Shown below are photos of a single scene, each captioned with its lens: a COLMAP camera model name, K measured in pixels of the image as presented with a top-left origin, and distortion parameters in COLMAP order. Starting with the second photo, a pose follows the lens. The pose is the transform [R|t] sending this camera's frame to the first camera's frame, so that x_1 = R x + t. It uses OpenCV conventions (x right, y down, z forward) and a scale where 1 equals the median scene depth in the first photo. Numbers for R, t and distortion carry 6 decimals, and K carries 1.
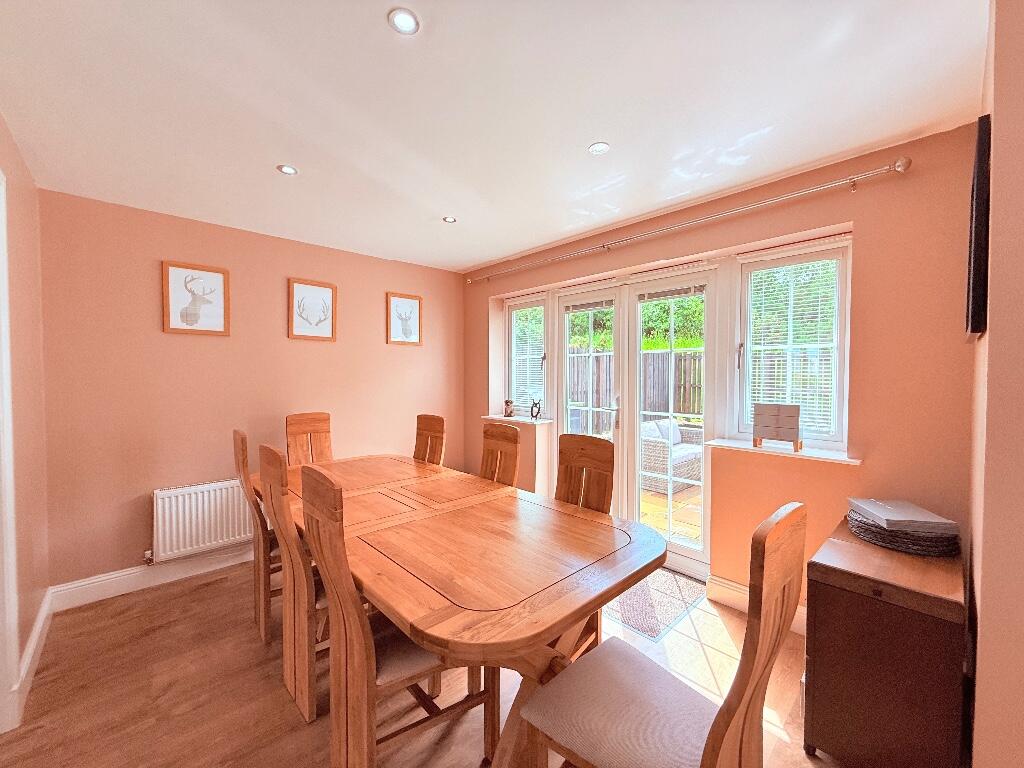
lens RADIAL K [[412.7, 0, 510.2], [0, 412.7, 385.8], [0, 0, 1]] dist [-0.002820, -0.000161]
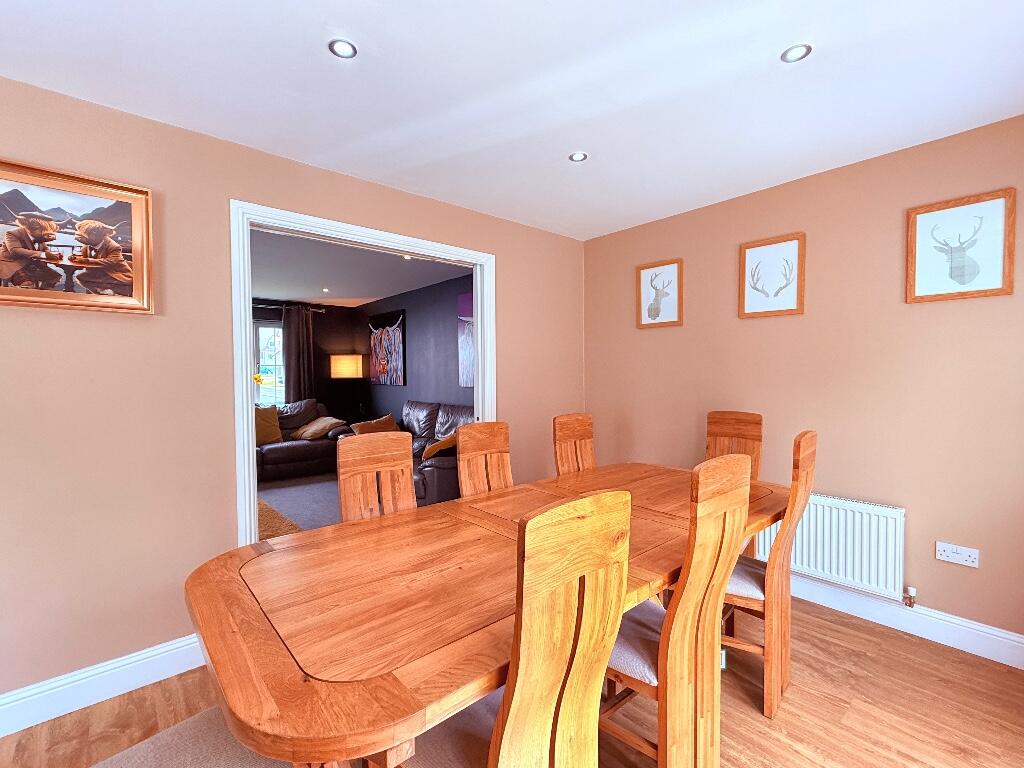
lens RADIAL K [[462.3, 0, 512.0], [0, 462.3, 384.0], [0, 0, 1]] dist [-0.003853, -0.000230]
pose [[-0.025694, 0.033880, -0.999096, 0.398063], [-0.005460, 0.999406, 0.034031, -0.013856], [0.999655, 0.006330, -0.025494, 0.571978]]
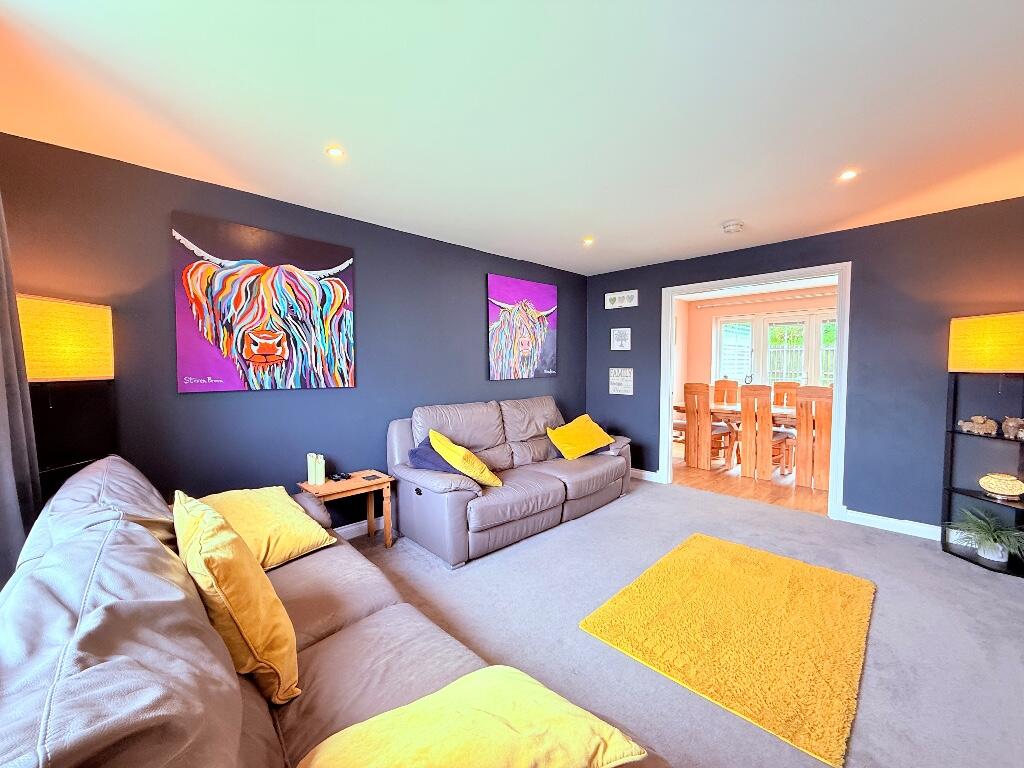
lens RADIAL K [[406.3, 0, 512.0], [0, 406.3, 384.0], [0, 0, 1]] dist [0.002543, 0.000368]
pose [[0.999584, -0.001185, 0.028803, -1.210296], [0.000358, 0.999589, 0.028678, 0.028209], [-0.028825, -0.028655, 0.999174, -0.907550]]
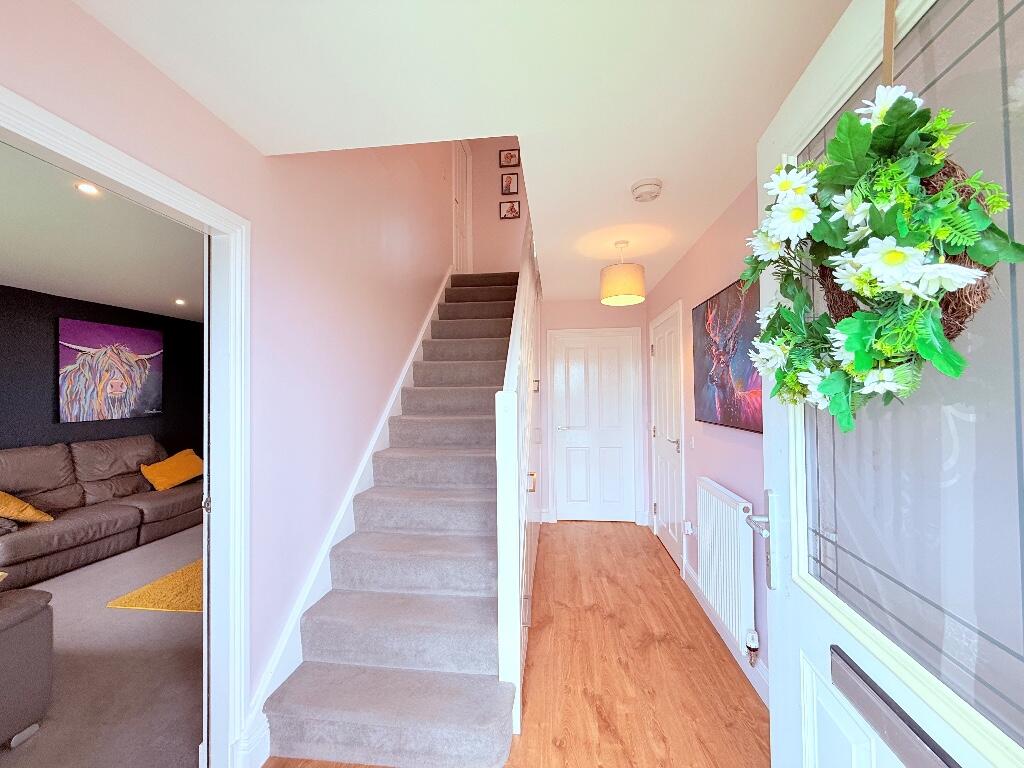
lens RADIAL K [[406.3, 0, 512.0], [0, 406.3, 384.0], [0, 0, 1]] dist [0.002543, 0.000368]
pose [[0.765489, 0.000874, 0.643449, -0.986174], [0.033550, 0.998585, -0.041270, 0.030751], [-0.642574, 0.053180, 0.764376, -1.505640]]
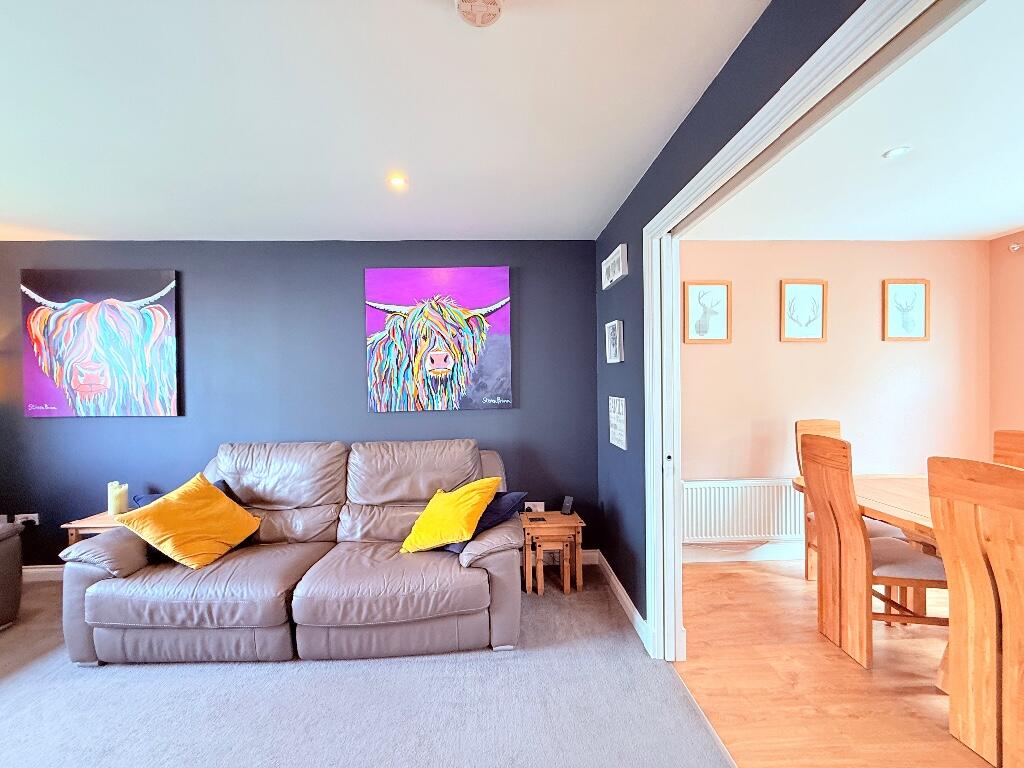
lens RADIAL K [[408.6, 0, 509.4], [0, 408.6, 385.6], [0, 0, 1]] dist [0.001549, 0.000188]
pose [[0.762613, -0.004506, -0.646839, -0.401428], [-0.003144, 0.999938, -0.010672, 0.001459], [0.646847, 0.010172, 0.762552, -0.154888]]
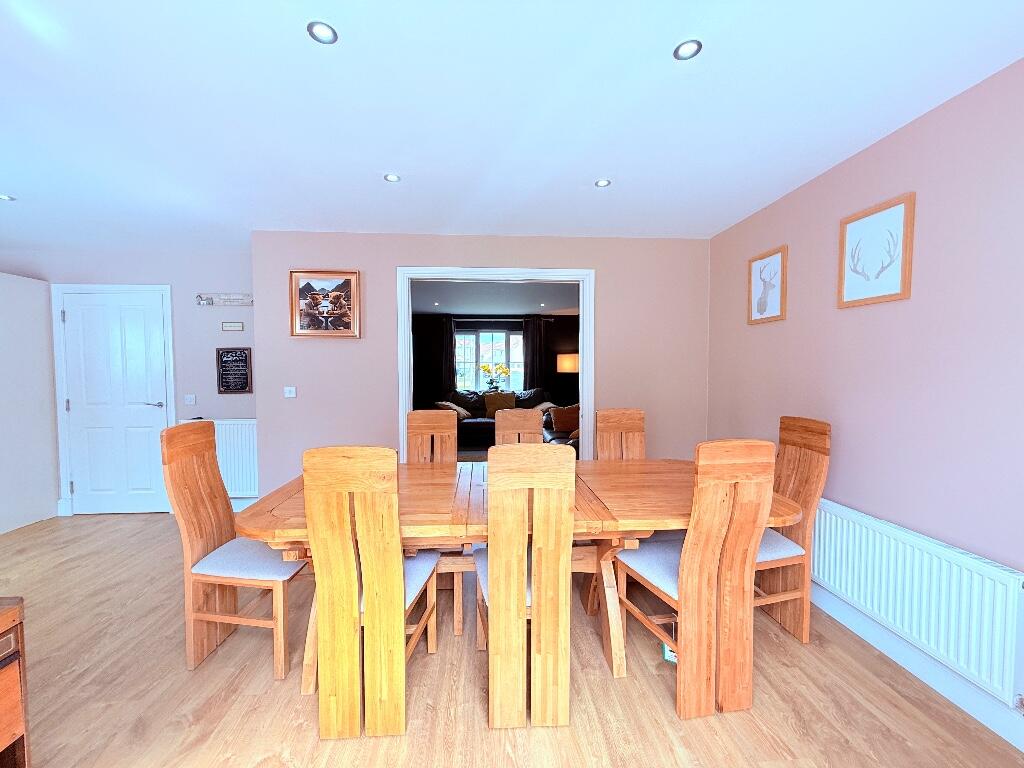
lens RADIAL K [[412.7, 0, 510.2], [0, 412.7, 385.8], [0, 0, 1]] dist [-0.002820, -0.000161]
pose [[-0.633318, 0.043734, -0.772655, 0.347515], [-0.002128, 0.998300, 0.058250, -0.026178], [0.773888, 0.038535, -0.632149, 1.016890]]
